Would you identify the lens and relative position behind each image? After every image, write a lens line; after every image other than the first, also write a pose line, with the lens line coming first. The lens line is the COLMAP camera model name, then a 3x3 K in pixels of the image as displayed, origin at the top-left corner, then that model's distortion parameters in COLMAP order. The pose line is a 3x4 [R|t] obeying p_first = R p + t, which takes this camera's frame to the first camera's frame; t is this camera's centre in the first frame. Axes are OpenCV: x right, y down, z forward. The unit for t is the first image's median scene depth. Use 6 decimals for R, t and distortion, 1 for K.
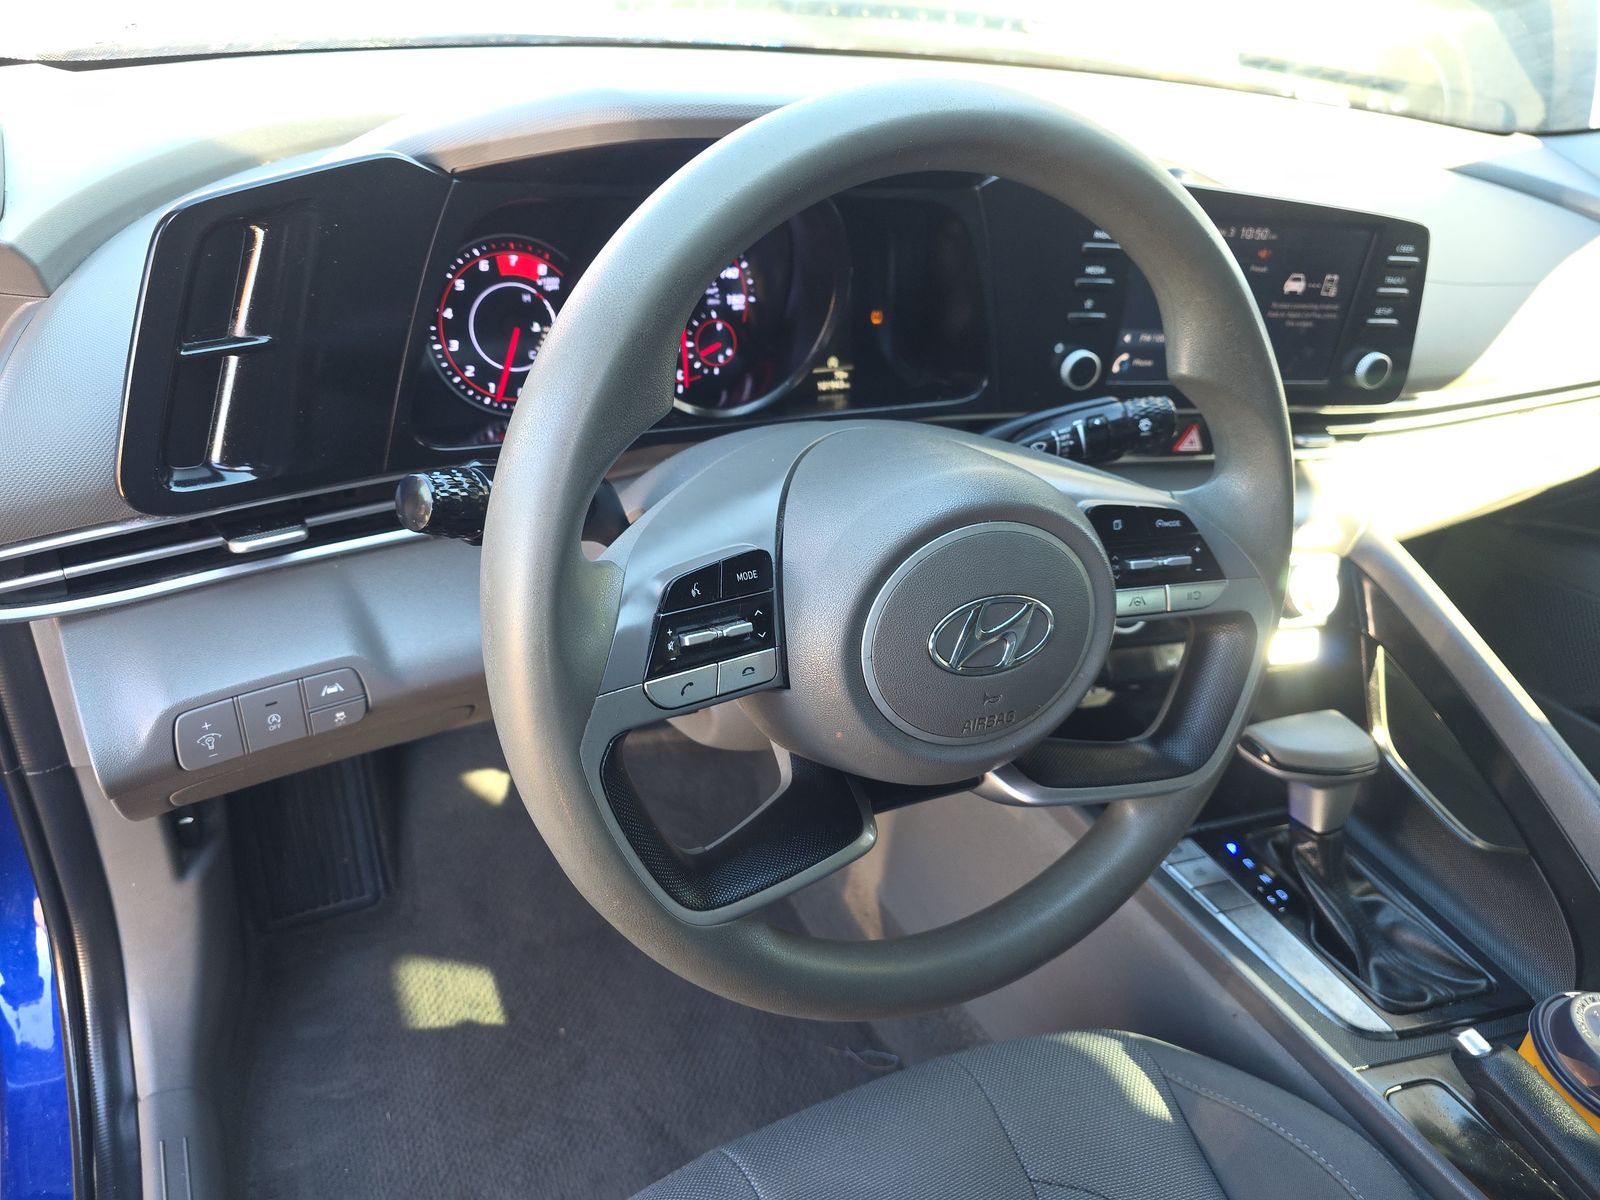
lens RADIAL K [[1097.5, 0, 783.6], [0, 1097.5, 593.1], [0, 0, 1]] dist [0.060735, -0.070586]
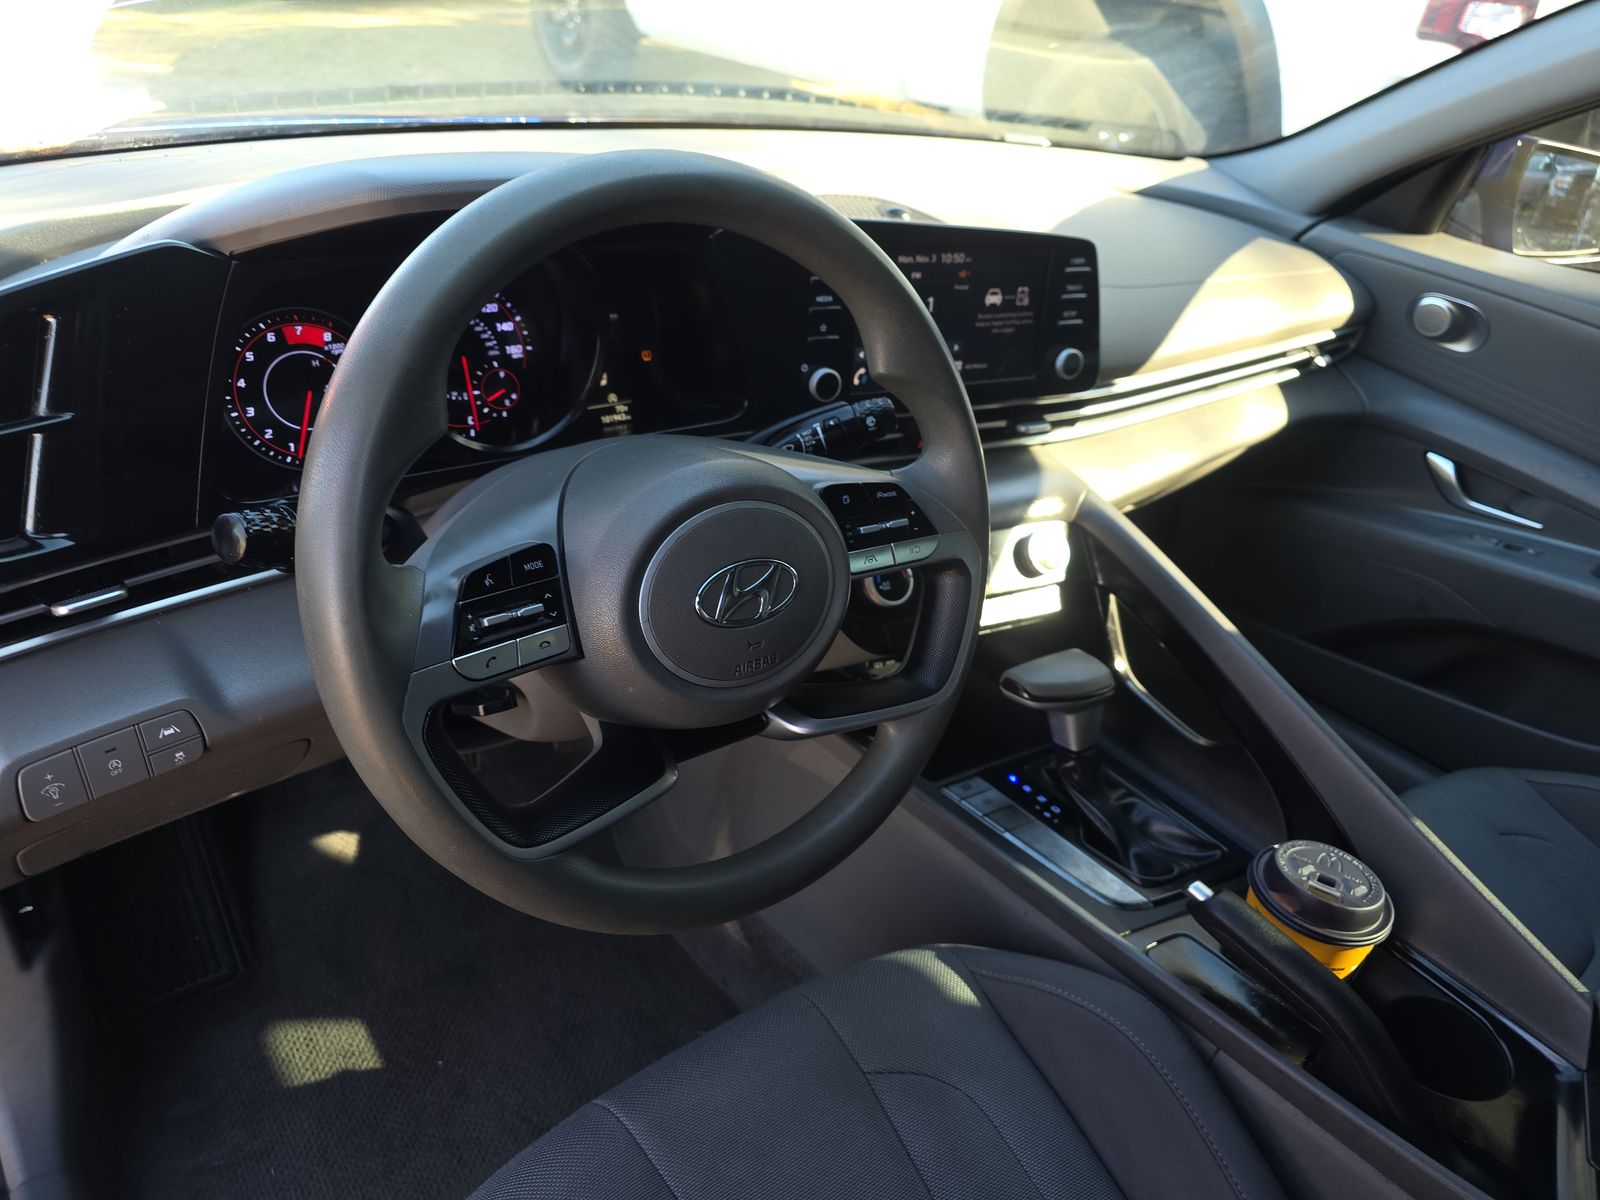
lens RADIAL K [[1094.9, 0, 802.9], [0, 1094.9, 604.7], [0, 0, 1]] dist [0.058732, -0.050969]
pose [[0.980011, -0.126311, 0.153700, 0.040499], [0.131800, 0.990935, -0.026019, 0.060070], [-0.149020, 0.045757, 0.987775, -0.141401]]
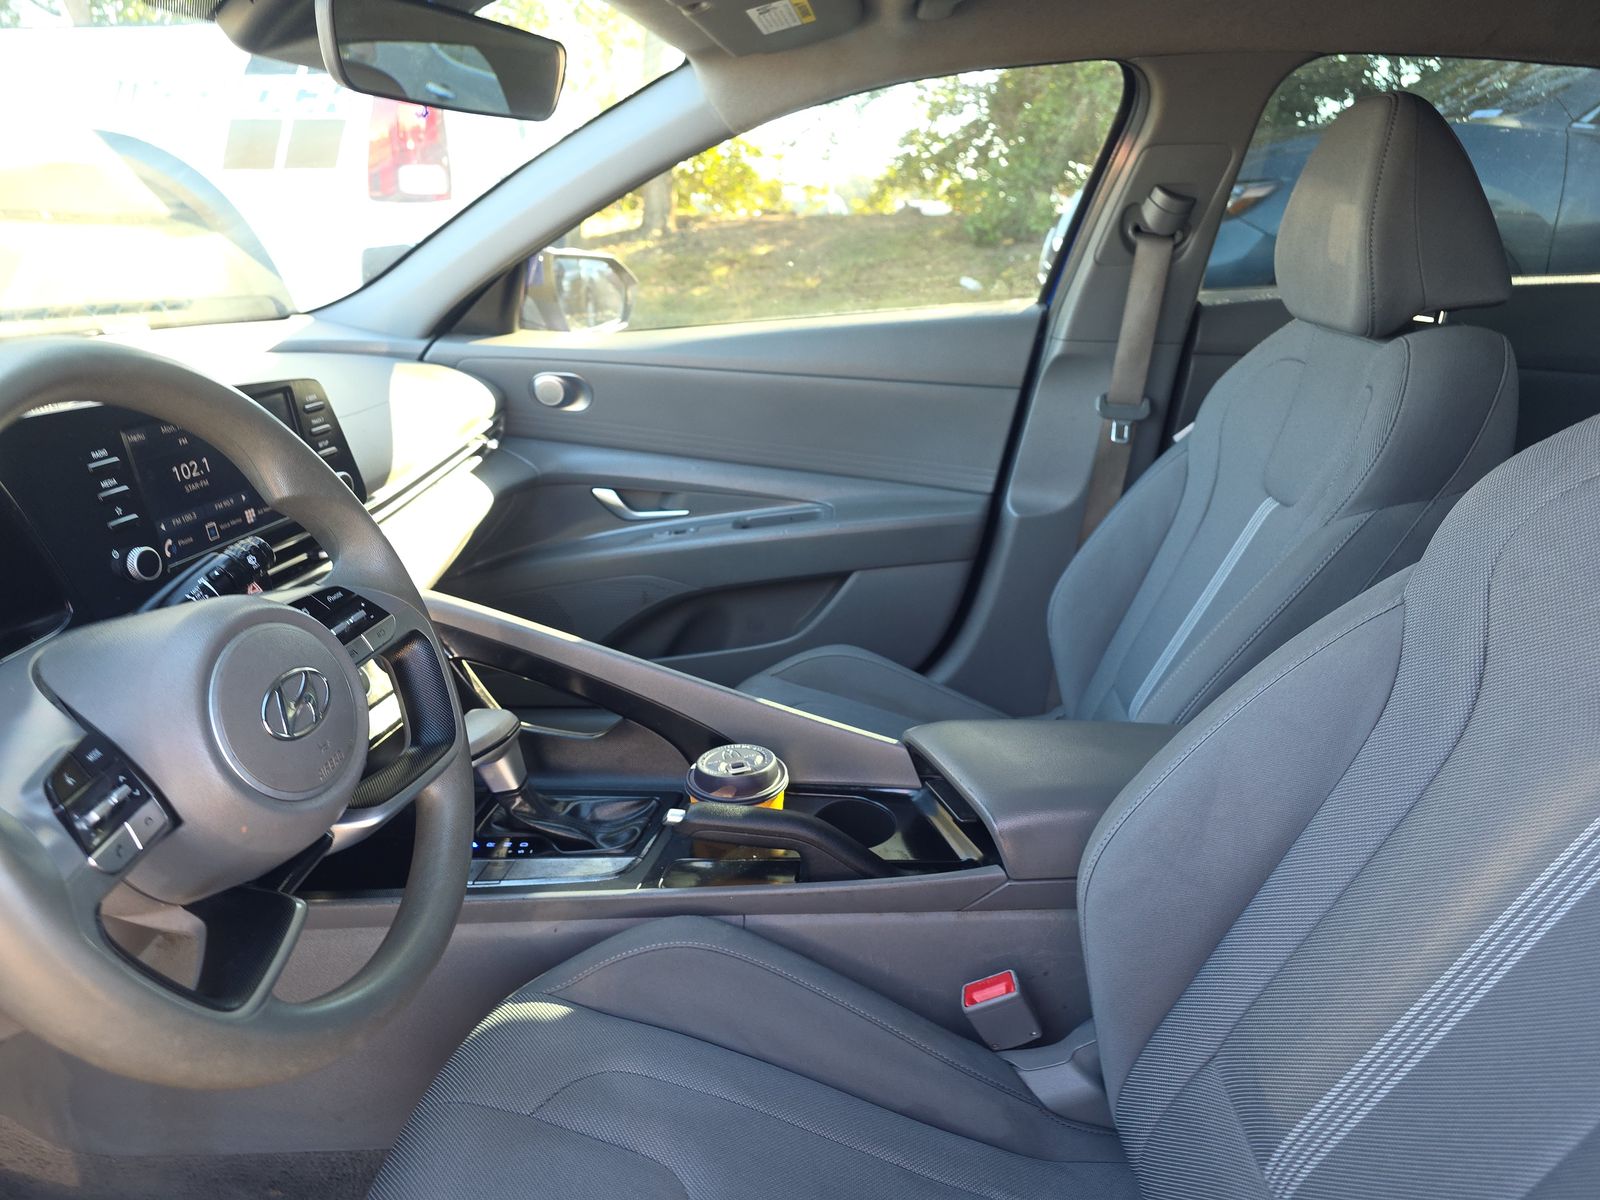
lens RADIAL K [[1097.5, 0, 783.6], [0, 1097.5, 593.1], [0, 0, 1]] dist [0.060735, -0.070586]
pose [[0.503415, -0.418578, 0.755887, -0.298028], [0.546283, 0.831978, 0.096893, 0.076709], [-0.669439, 0.364151, 0.647492, -0.179569]]
